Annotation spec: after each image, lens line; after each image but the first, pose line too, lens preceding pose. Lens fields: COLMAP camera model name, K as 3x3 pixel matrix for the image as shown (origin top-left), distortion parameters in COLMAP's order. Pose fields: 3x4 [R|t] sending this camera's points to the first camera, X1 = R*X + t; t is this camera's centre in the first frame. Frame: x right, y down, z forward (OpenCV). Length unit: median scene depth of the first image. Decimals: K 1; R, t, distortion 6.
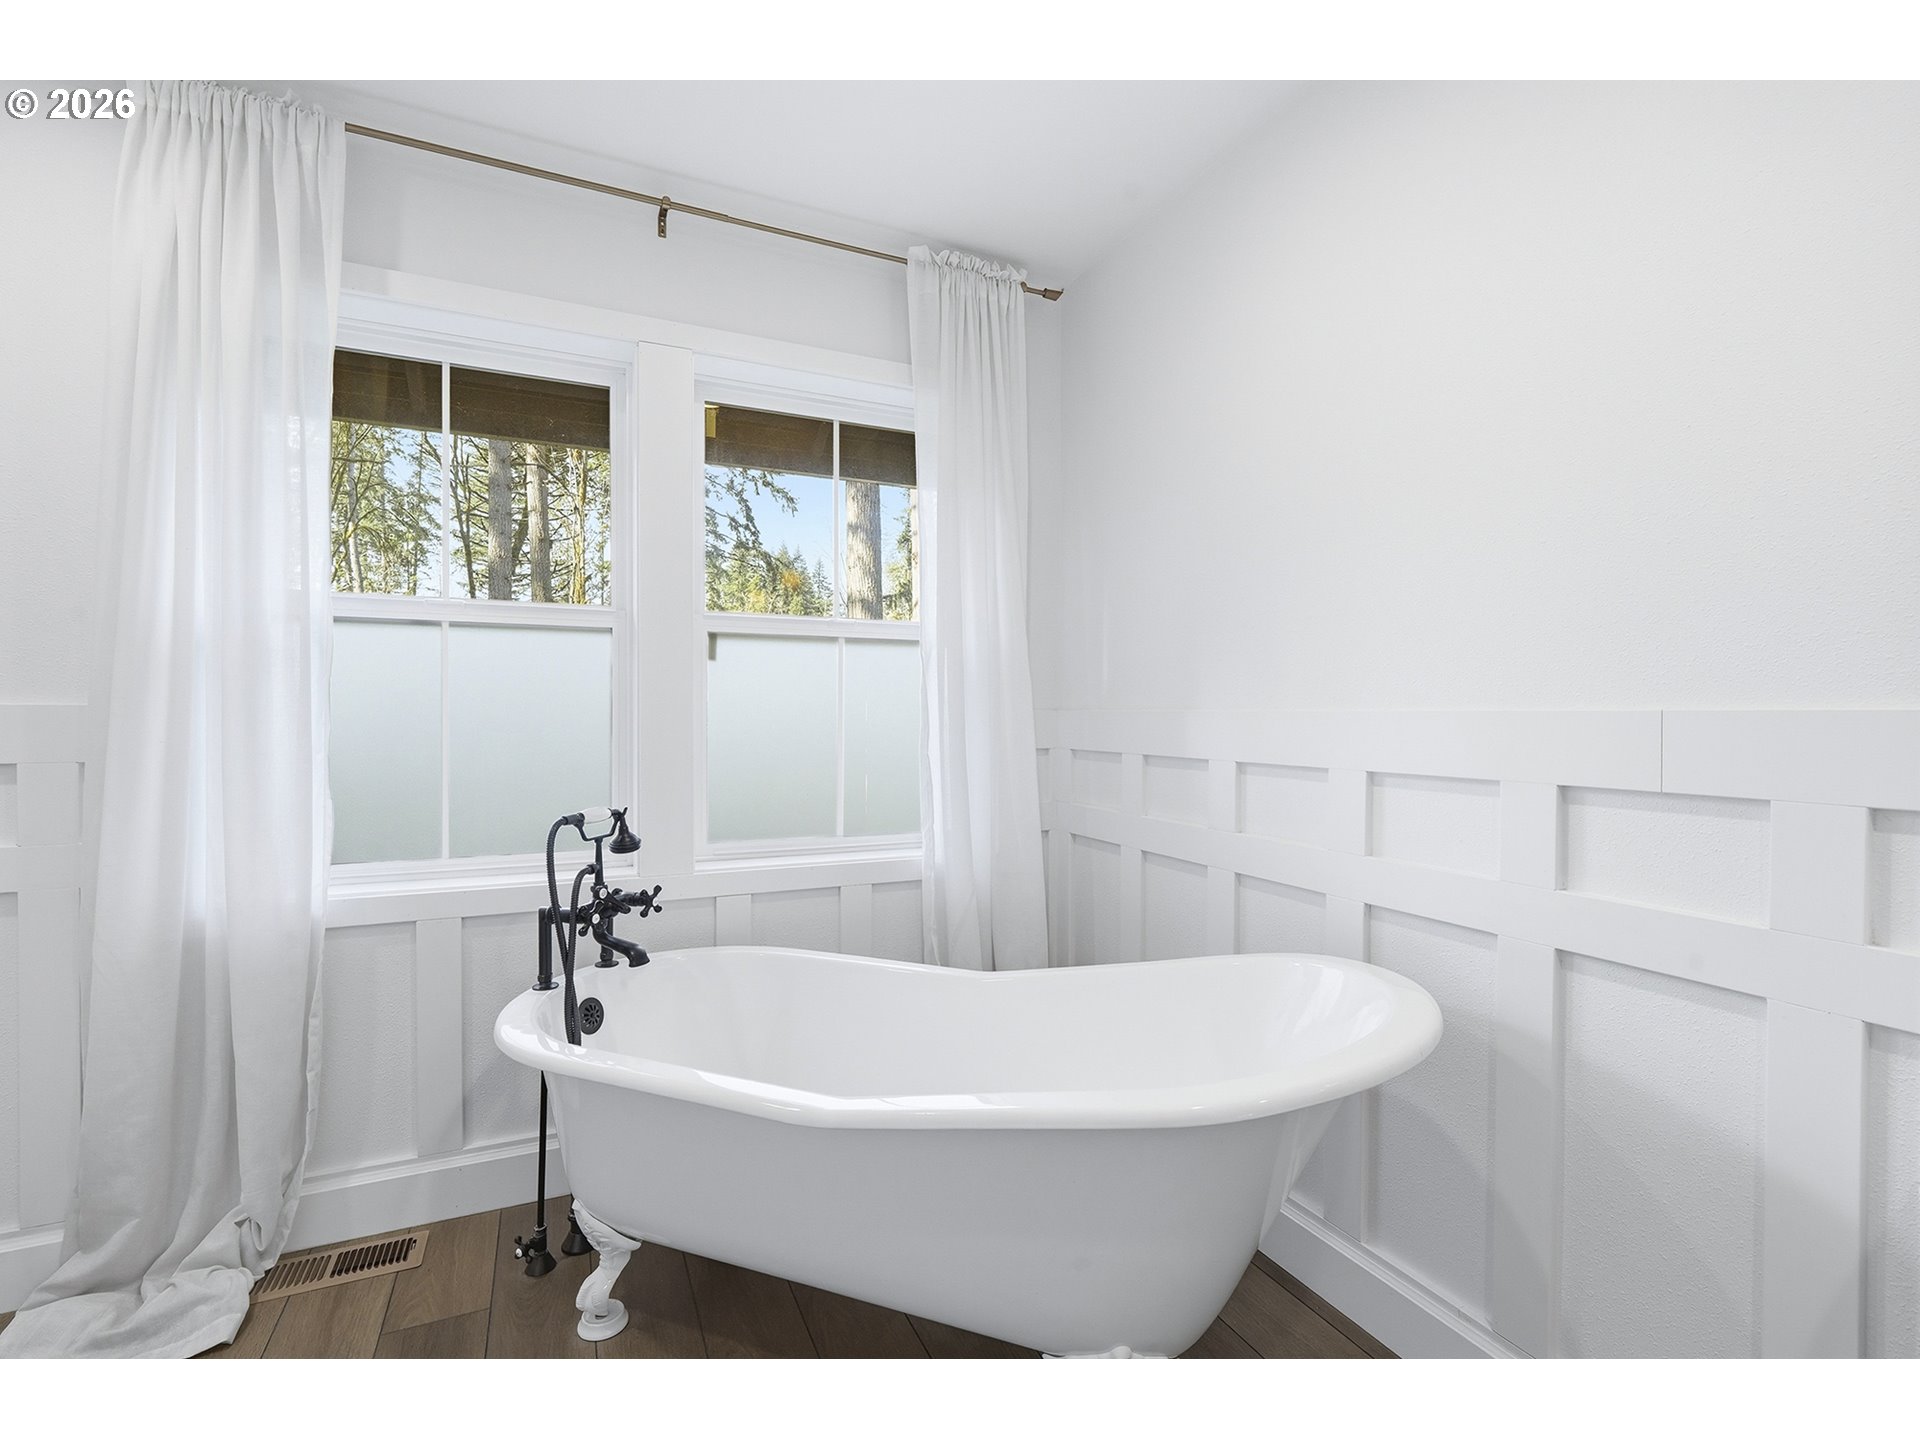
lens RADIAL K [[862.4, 0, 961.5], [0, 862.4, 727.2], [0, 0, 1]] dist [0.000978, 0.000600]
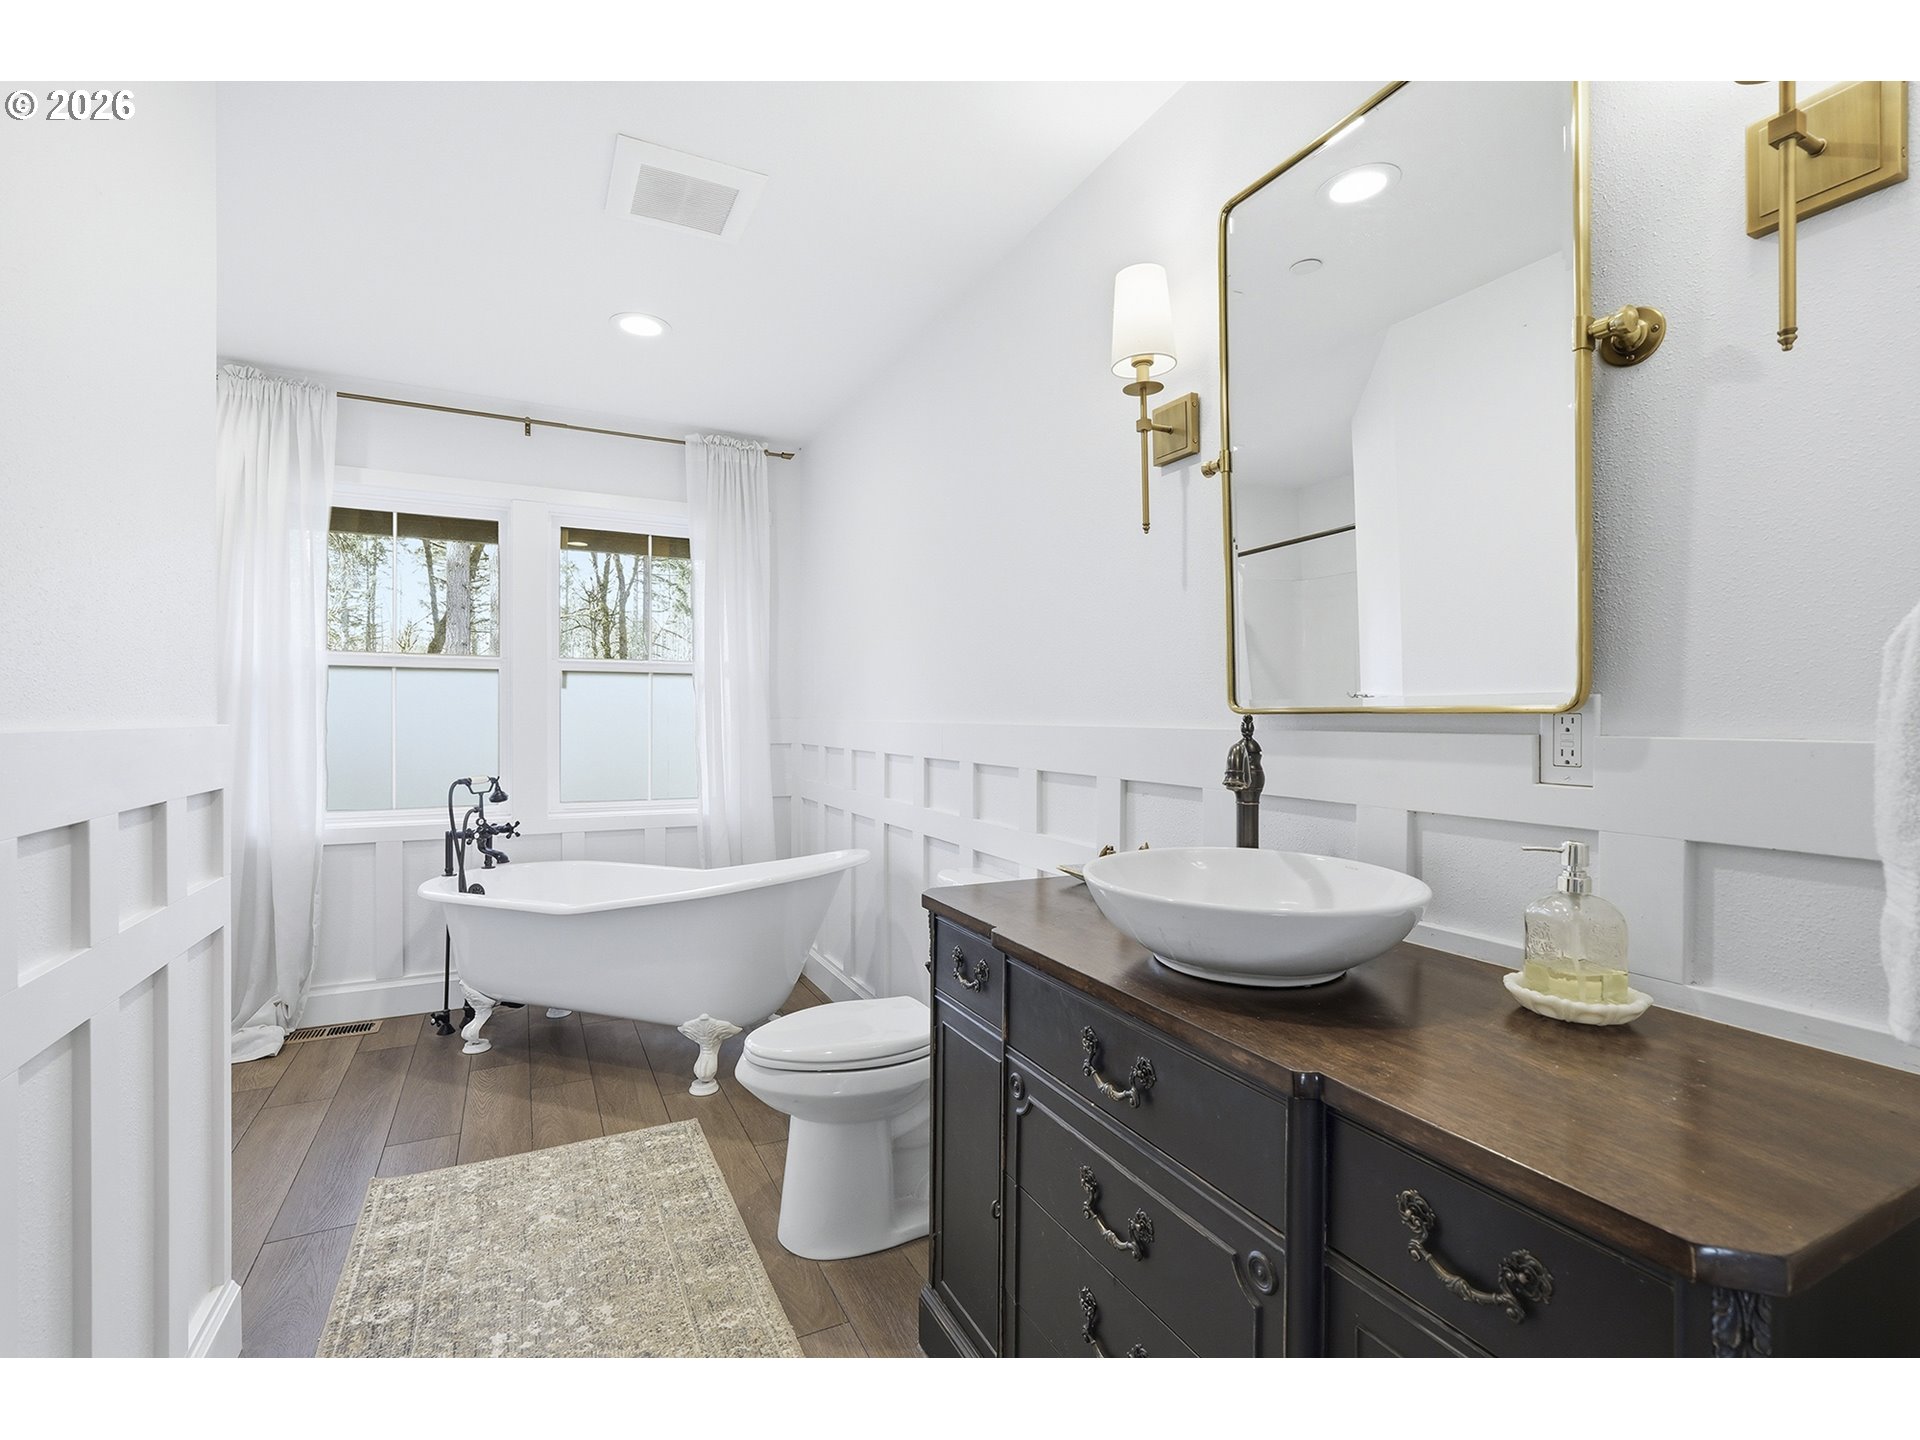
lens RADIAL K [[863.3, 0, 960.0], [0, 863.3, 720.0], [0, 0, 1]] dist [-0.001342, -0.000487]
pose [[0.999473, -0.000622, 0.032462, 0.490176], [0.000871, 0.999970, -0.007642, -0.006062], [-0.032456, 0.007666, 0.999444, -0.779659]]
